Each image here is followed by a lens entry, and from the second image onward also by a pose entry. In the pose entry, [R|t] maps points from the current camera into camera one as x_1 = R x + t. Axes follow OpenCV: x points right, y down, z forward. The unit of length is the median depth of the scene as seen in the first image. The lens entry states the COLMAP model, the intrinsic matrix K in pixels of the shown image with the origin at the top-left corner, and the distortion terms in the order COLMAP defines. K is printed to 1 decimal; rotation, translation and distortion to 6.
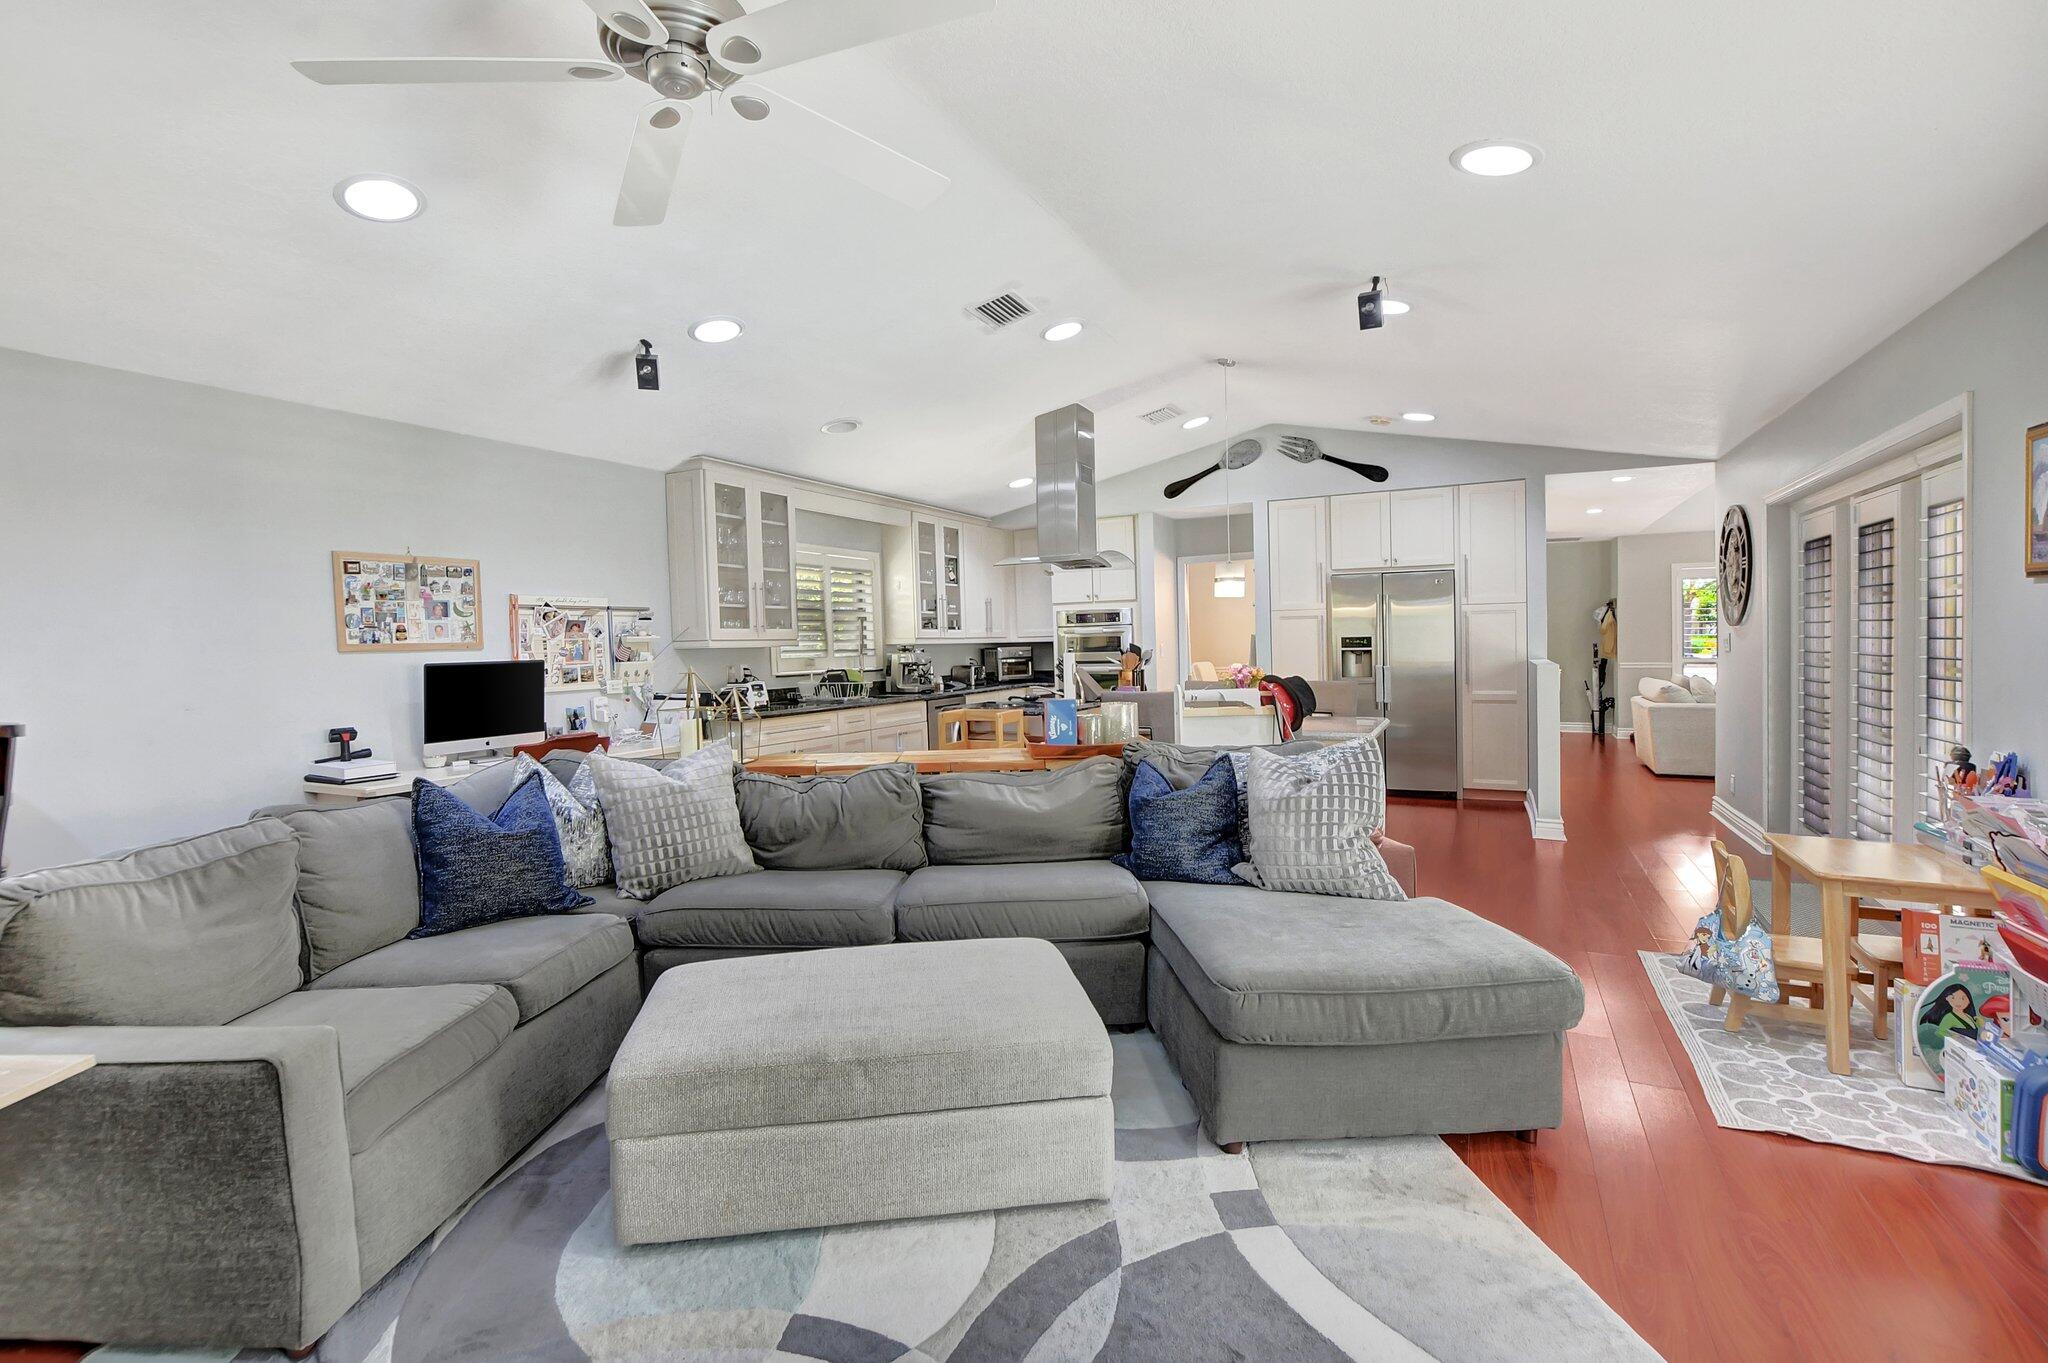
lens RADIAL K [[935.1, 0, 1019.7], [0, 935.1, 646.1], [0, 0, 1]] dist [-0.028810, 0.000110]
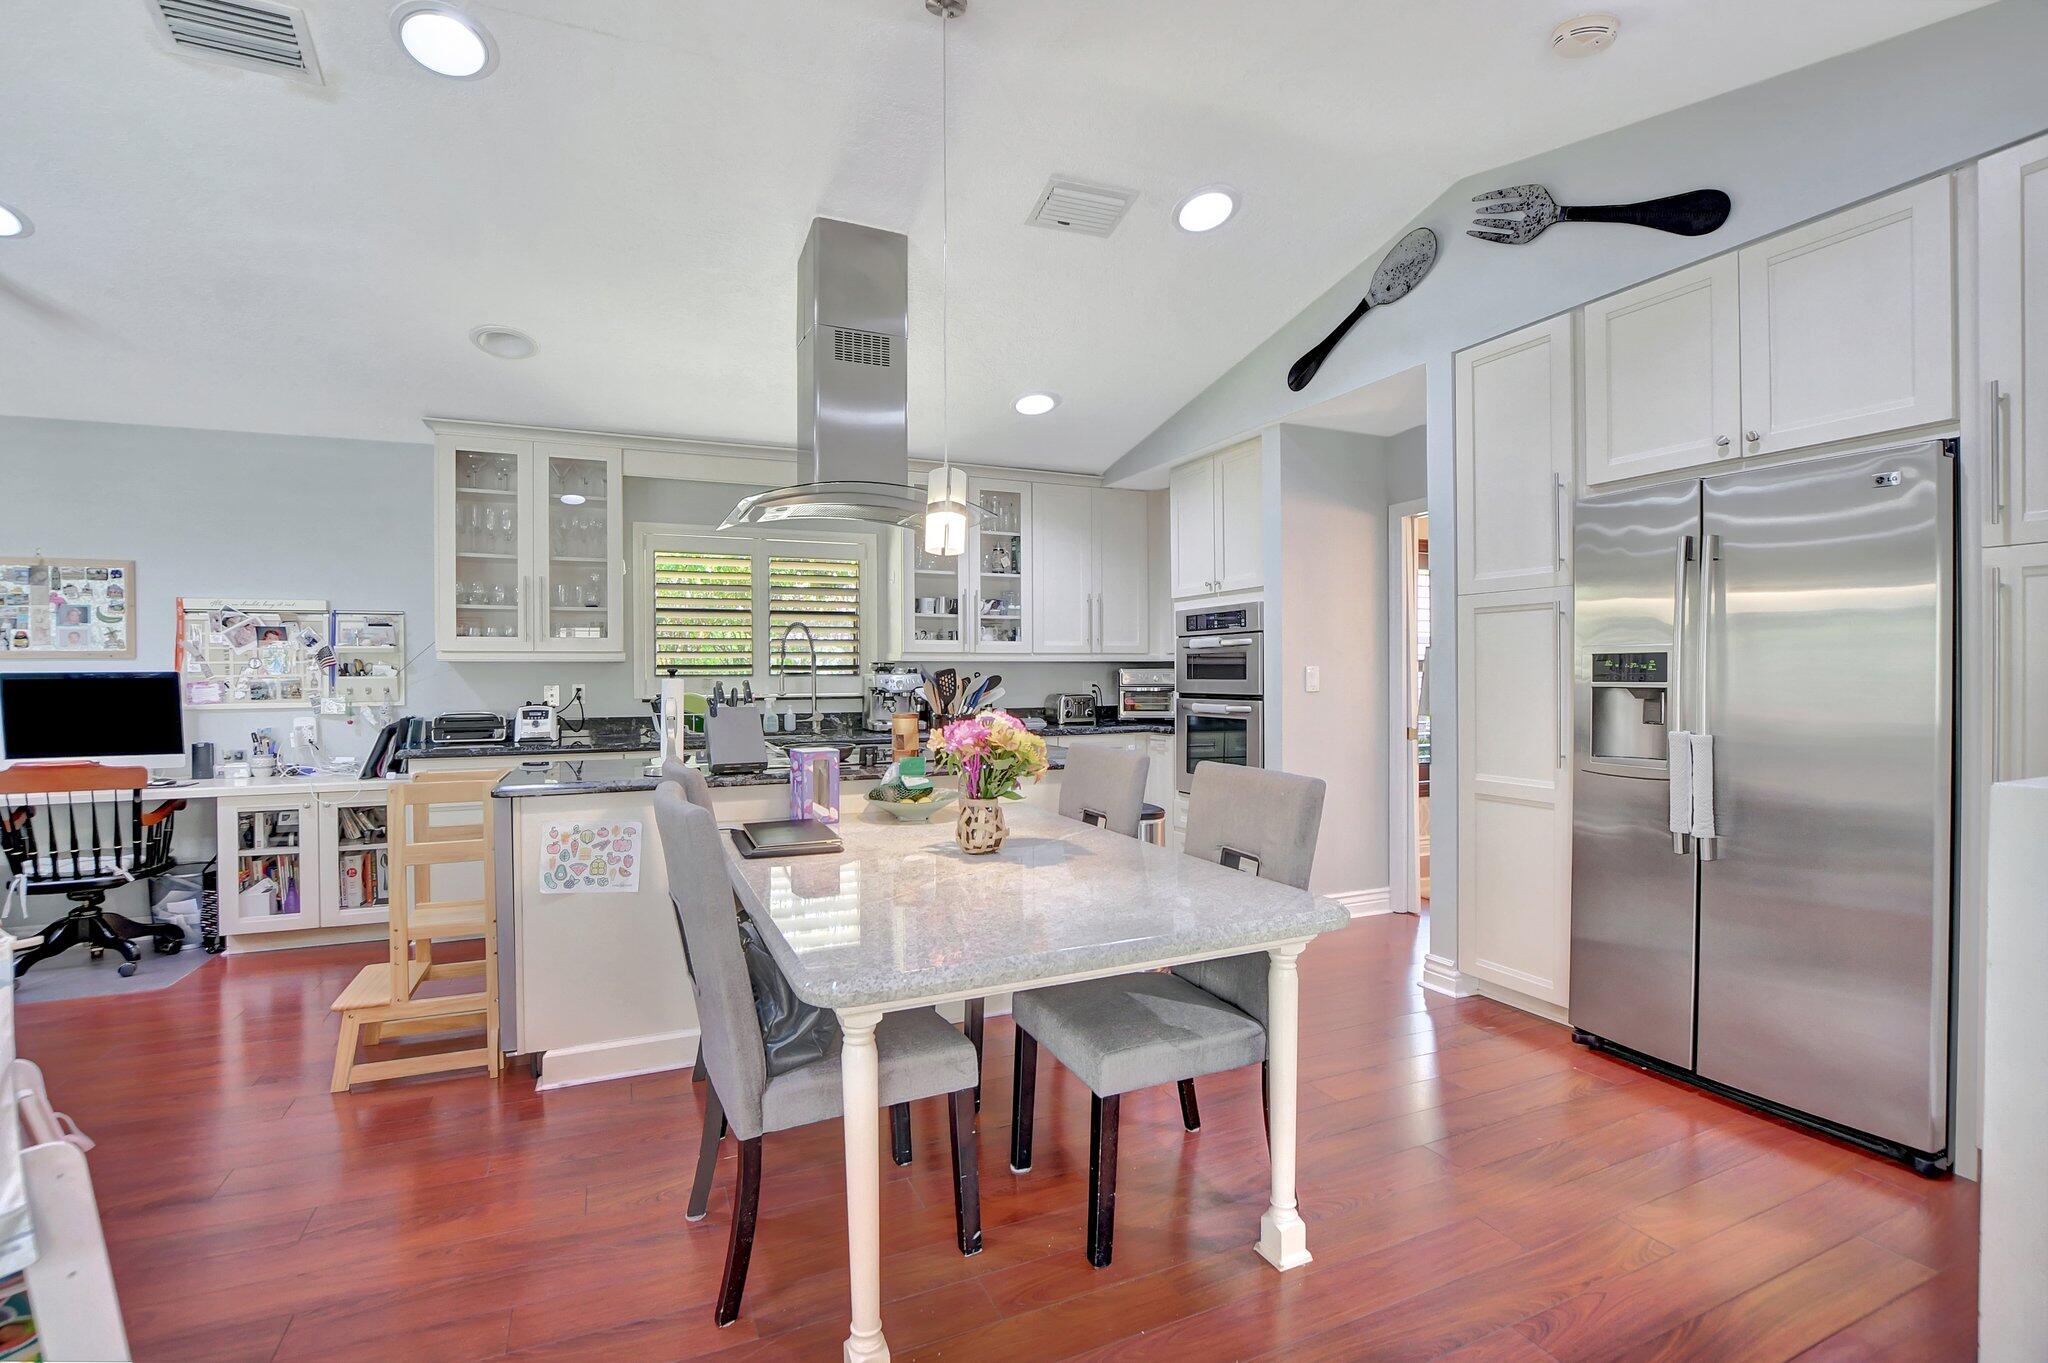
lens RADIAL K [[926.8, 0, 992.4], [0, 926.8, 678.3], [0, 0, 1]] dist [-0.019341, 0.000081]
pose [[0.770921, 0.021177, -0.636579, 0.564700], [-0.013279, 0.999764, 0.017178, -0.003515], [0.636793, -0.004790, 0.771020, 0.757807]]
